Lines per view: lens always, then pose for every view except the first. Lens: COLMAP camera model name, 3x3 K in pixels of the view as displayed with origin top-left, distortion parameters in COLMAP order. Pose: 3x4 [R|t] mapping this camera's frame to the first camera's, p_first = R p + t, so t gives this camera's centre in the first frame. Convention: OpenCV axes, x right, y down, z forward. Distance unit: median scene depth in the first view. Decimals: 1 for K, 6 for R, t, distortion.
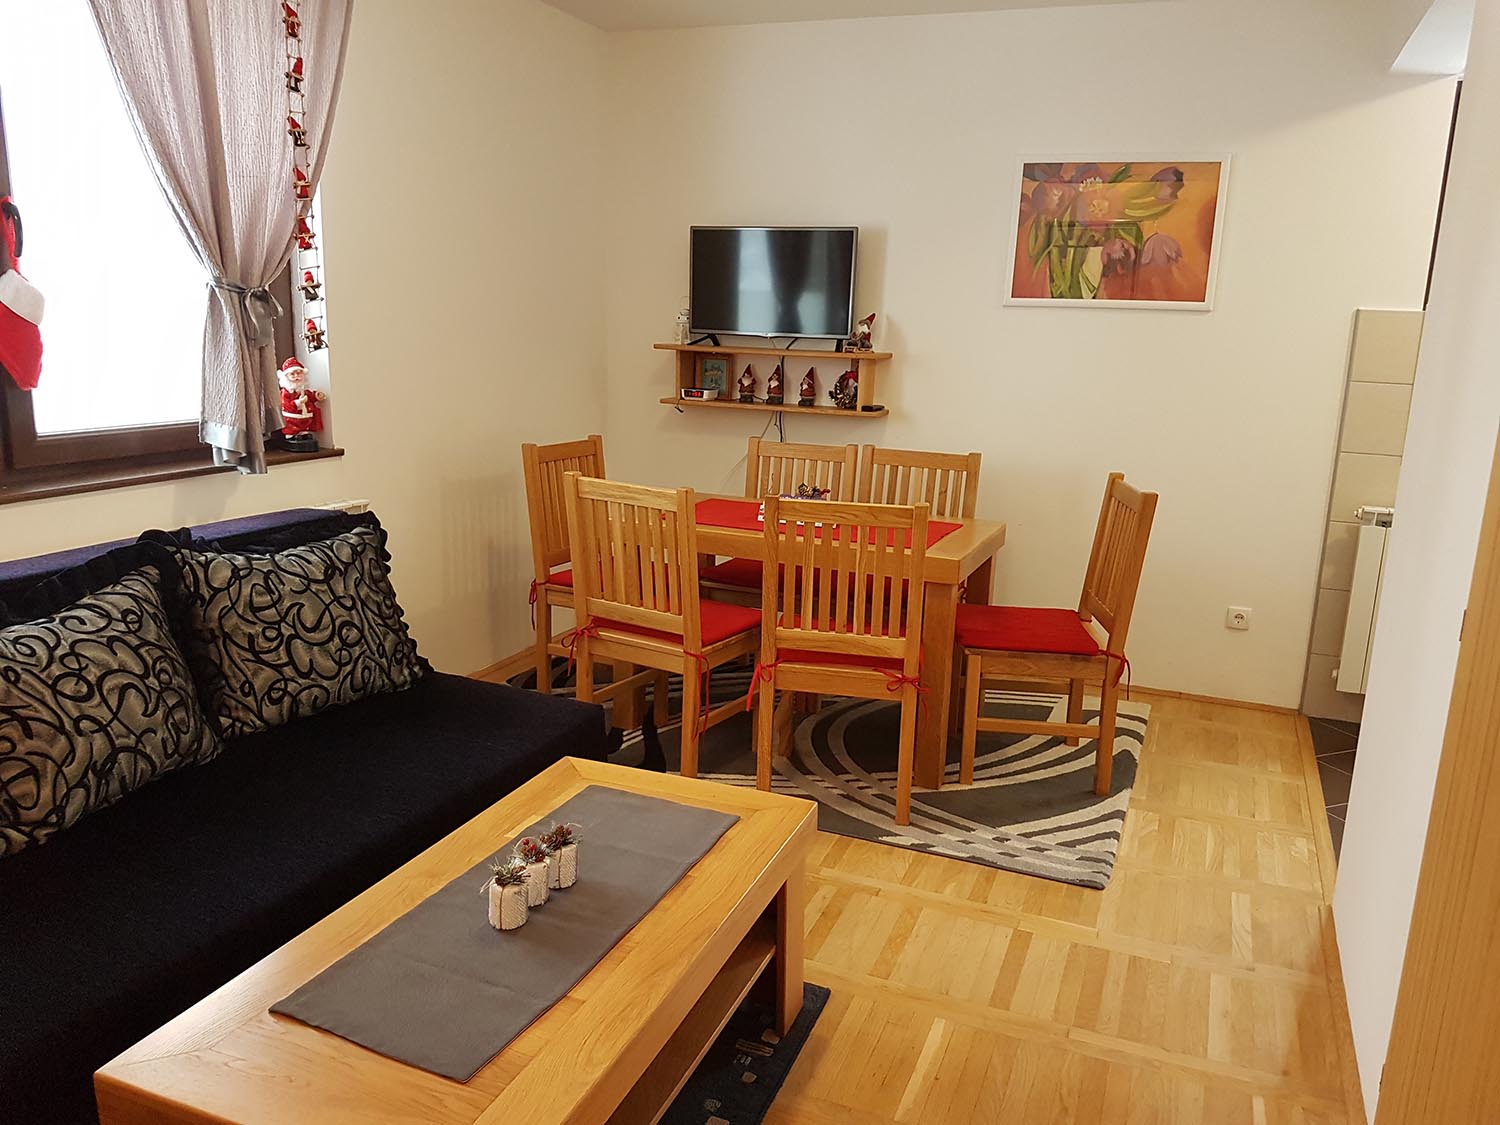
lens RADIAL K [[1158.9, 0, 749.1], [0, 1158.9, 590.0], [0, 0, 1]] dist [0.208098, -0.436141]
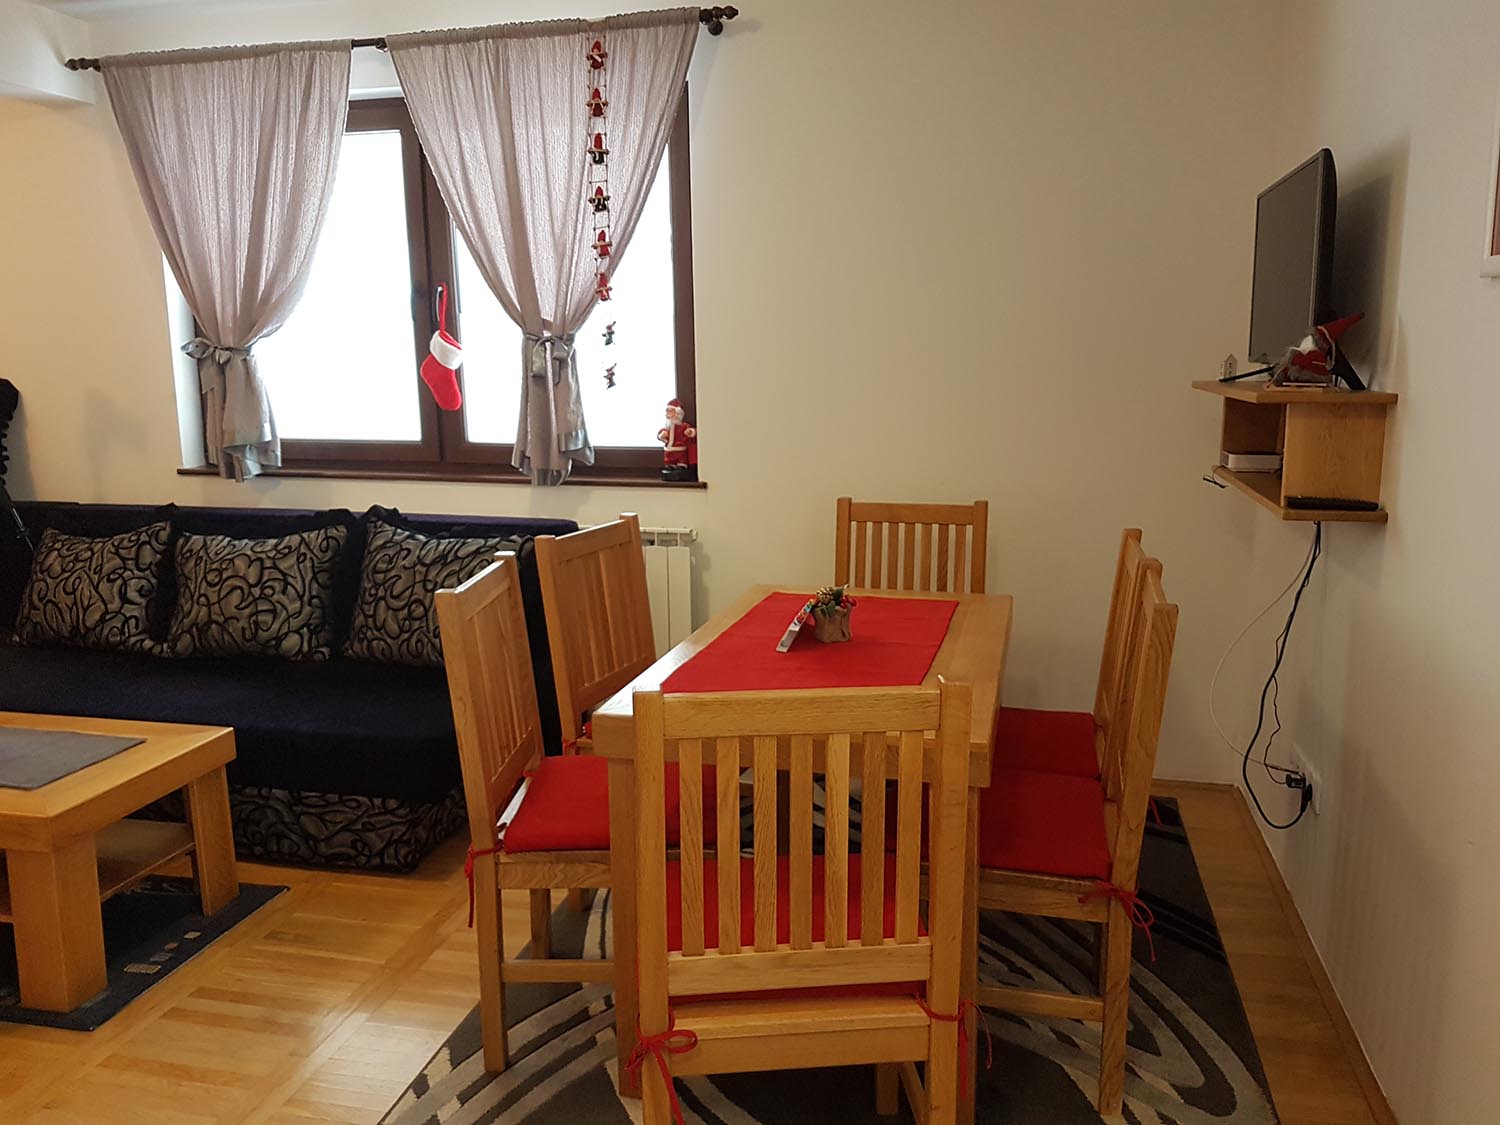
lens RADIAL K [[1149.5, 0, 773.8], [0, 1149.5, 584.3], [0, 0, 1]] dist [0.134414, -0.204278]
pose [[0.170230, 0.154324, -0.973245, 0.915304], [-0.223354, 0.967998, 0.114425, -0.214045], [0.959758, 0.197900, 0.199251, 1.135575]]
